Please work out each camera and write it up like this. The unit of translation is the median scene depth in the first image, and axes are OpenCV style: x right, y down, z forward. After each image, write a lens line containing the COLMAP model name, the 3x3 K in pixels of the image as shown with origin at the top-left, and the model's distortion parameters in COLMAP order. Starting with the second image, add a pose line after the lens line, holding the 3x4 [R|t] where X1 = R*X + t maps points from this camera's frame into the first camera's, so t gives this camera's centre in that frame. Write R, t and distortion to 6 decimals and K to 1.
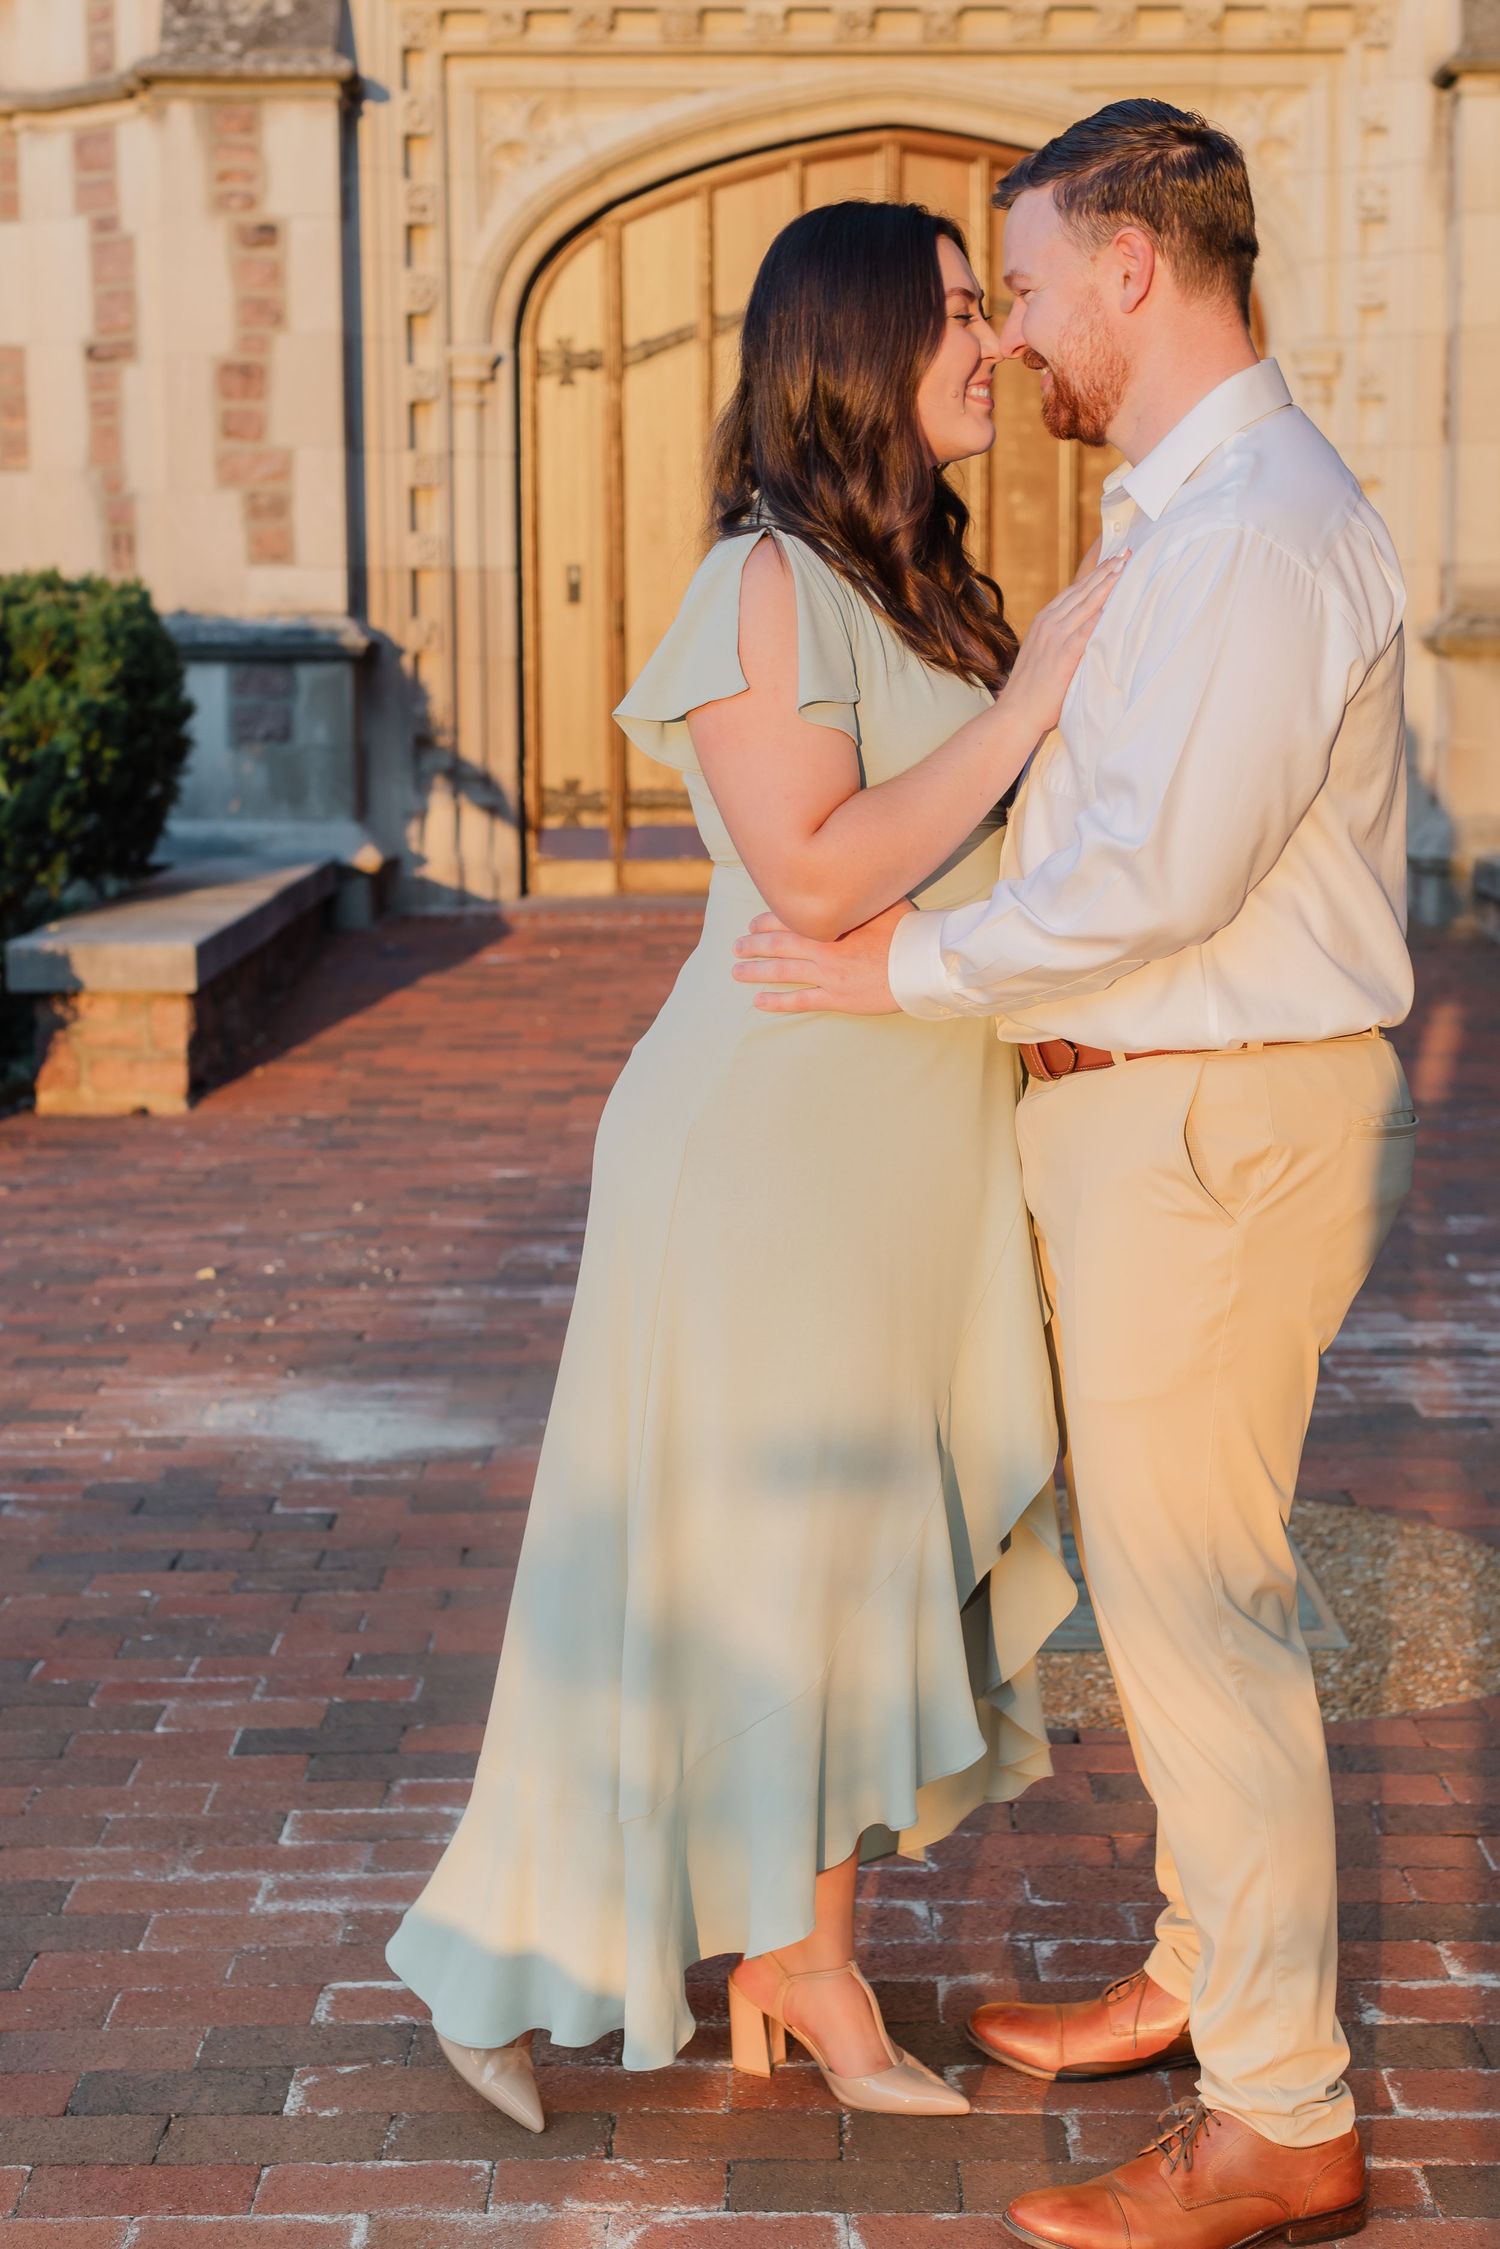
lens RADIAL K [[3521.2, 0, 775.6], [0, 3521.2, 1022.5], [0, 0, 1]] dist [0.036948, -0.089316]
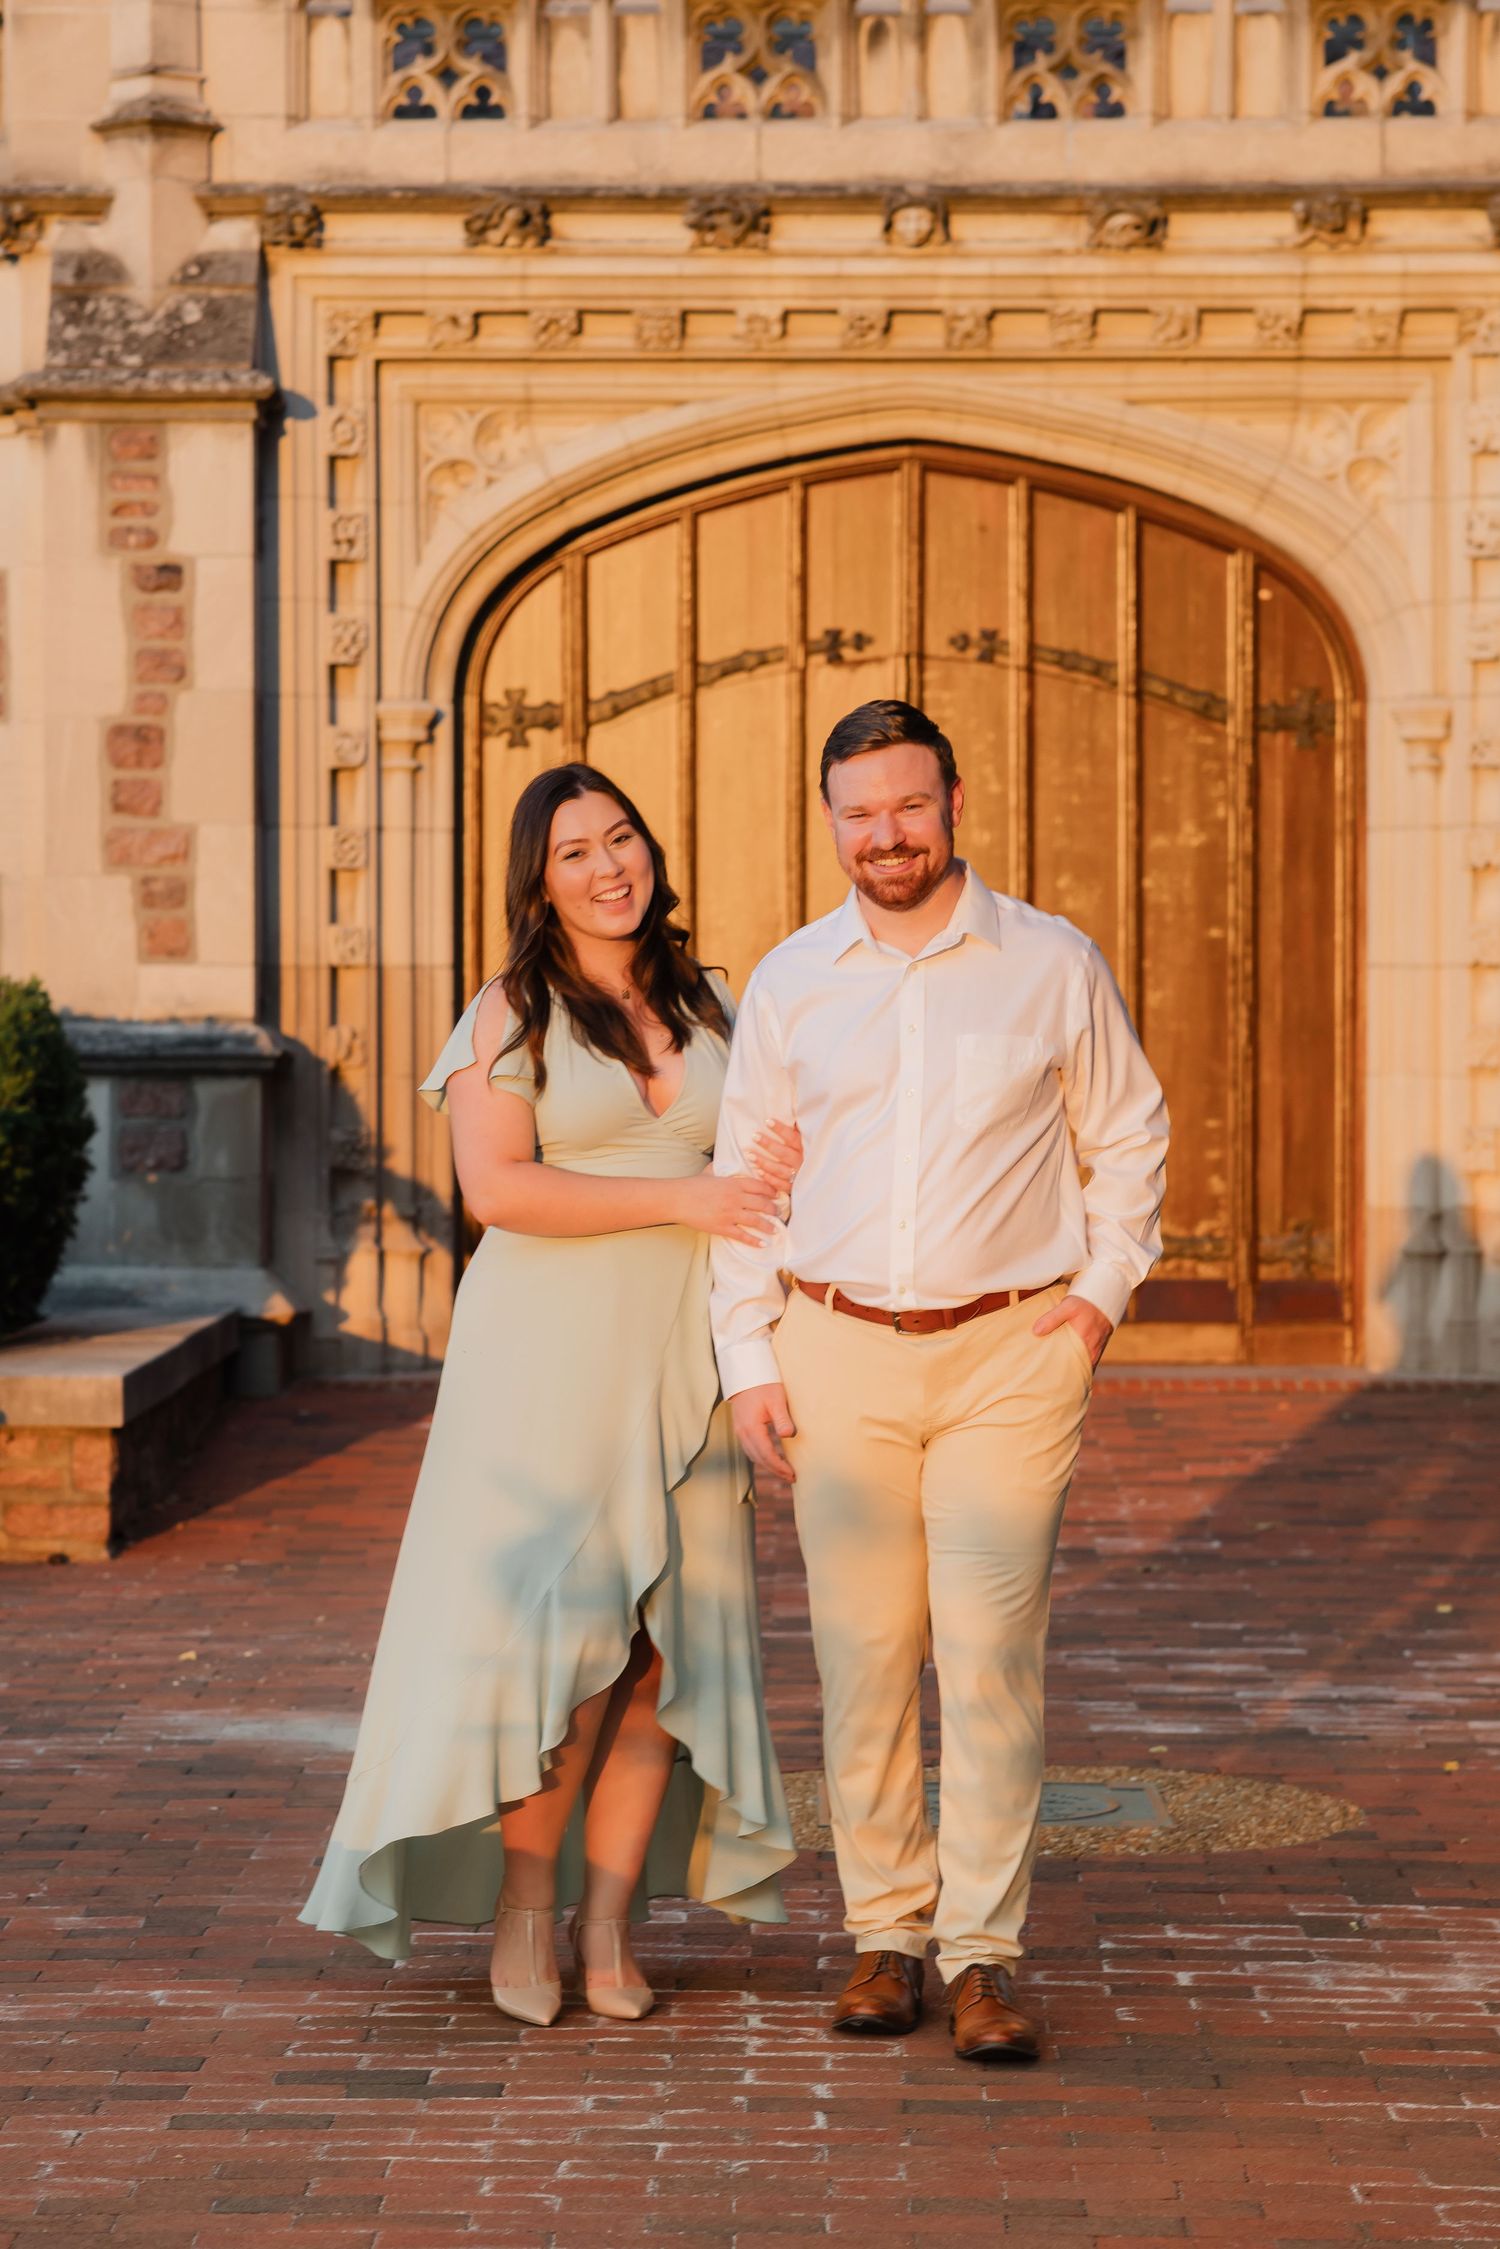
lens RADIAL K [[6115.7, 0, 705.6], [0, 6115.7, 1124.0], [0, 0, 1]] dist [-0.013929, 0.741196]
pose [[0.999826, 0.003936, -0.018250, 0.011735], [-0.005727, 0.995057, -0.099140, 0.051377], [0.017770, 0.099227, 0.994906, -0.435669]]
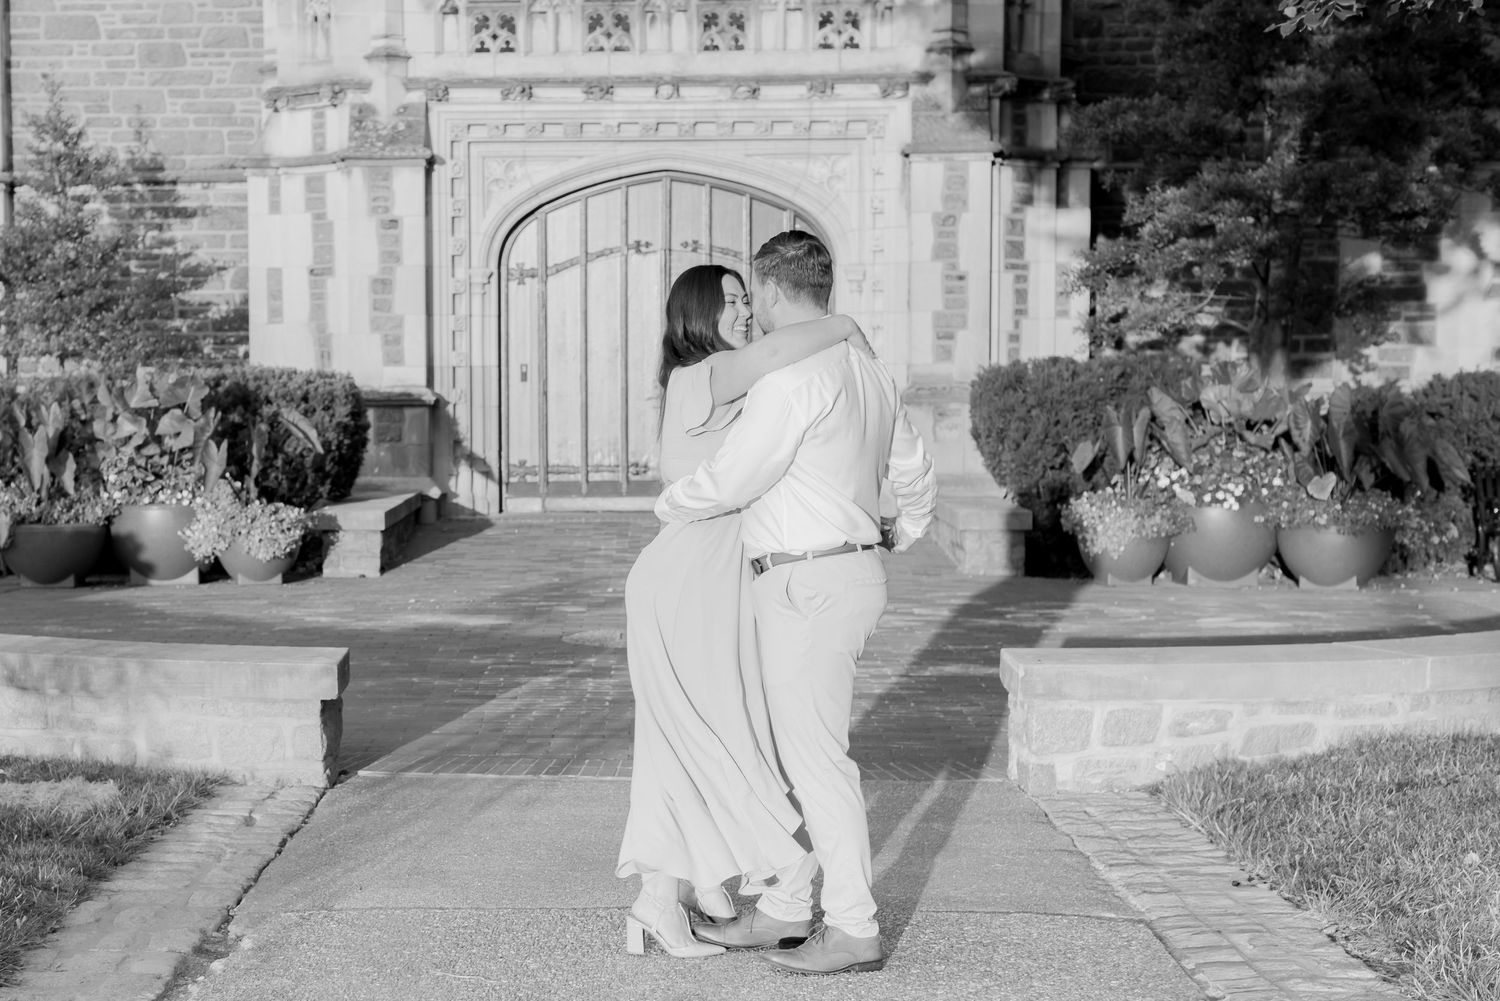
lens RADIAL K [[2755.3, 0, 516.0], [0, 2755.3, 587.2], [0, 0, 1]] dist [0.026792, -0.036951]
pose [[0.998690, 0.002833, -0.051086, 0.028670], [-0.004949, 0.999133, -0.041342, 0.087560], [0.050924, 0.041541, 0.997838, -0.773422]]
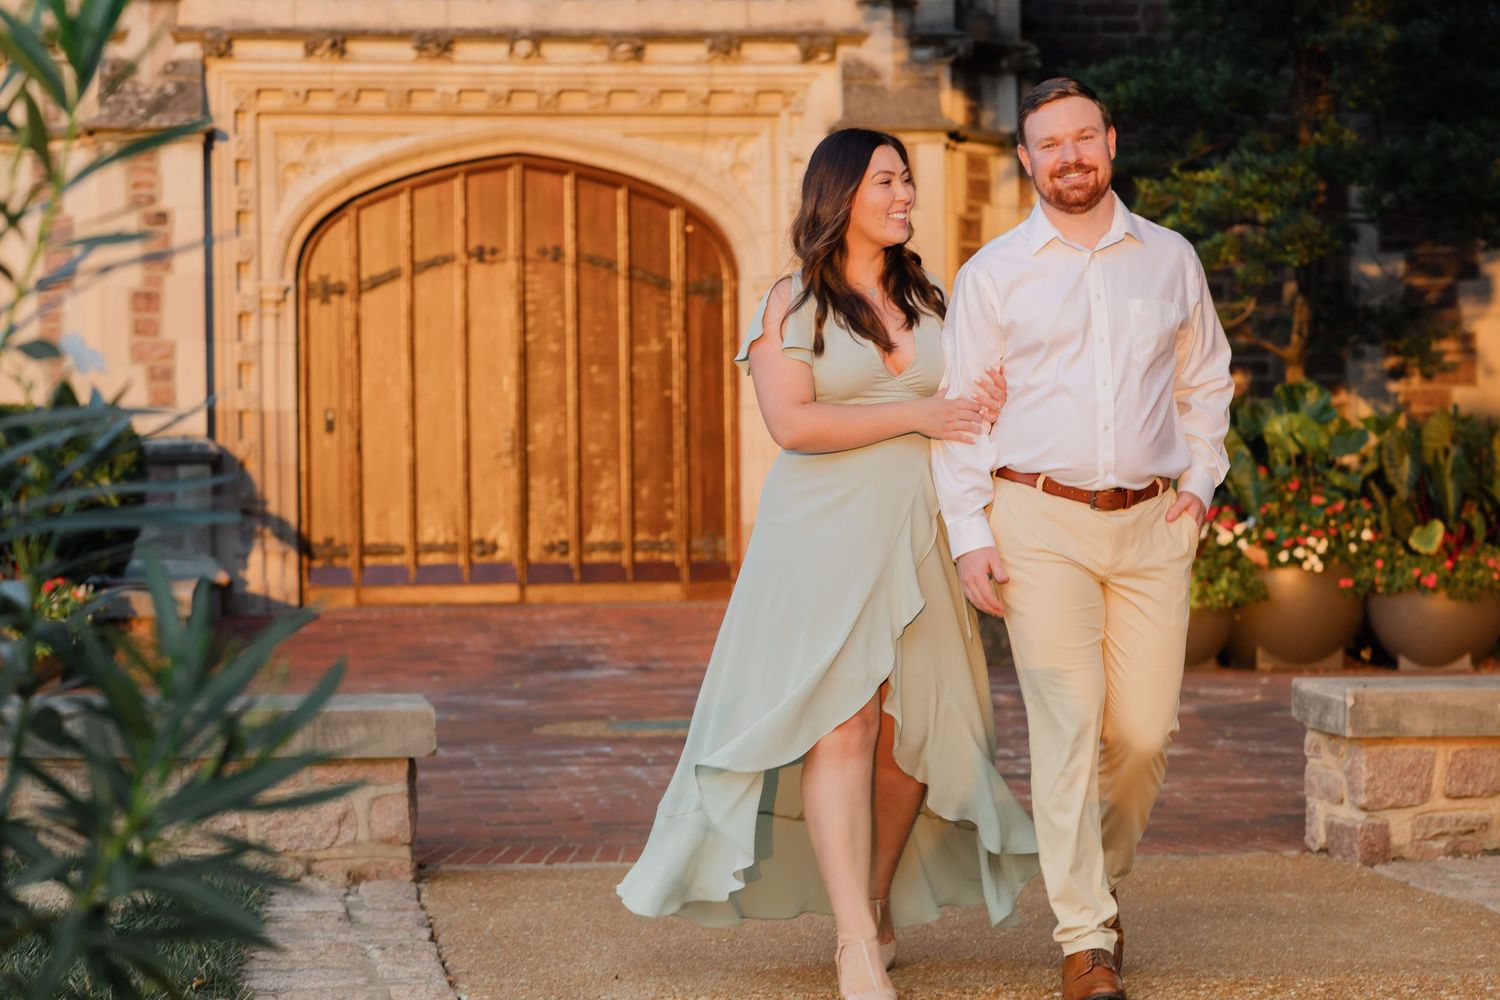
lens RADIAL K [[3592.0, 0, 750.0], [0, 3592.0, 500.0], [0, 0, 1]] dist [0.055166, 0.096926]
pose [[0.990949, -0.007972, 0.134001, -0.093479], [0.023731, 0.992916, -0.116425, 0.121545], [-0.132124, 0.118551, 0.984118, -0.731863]]
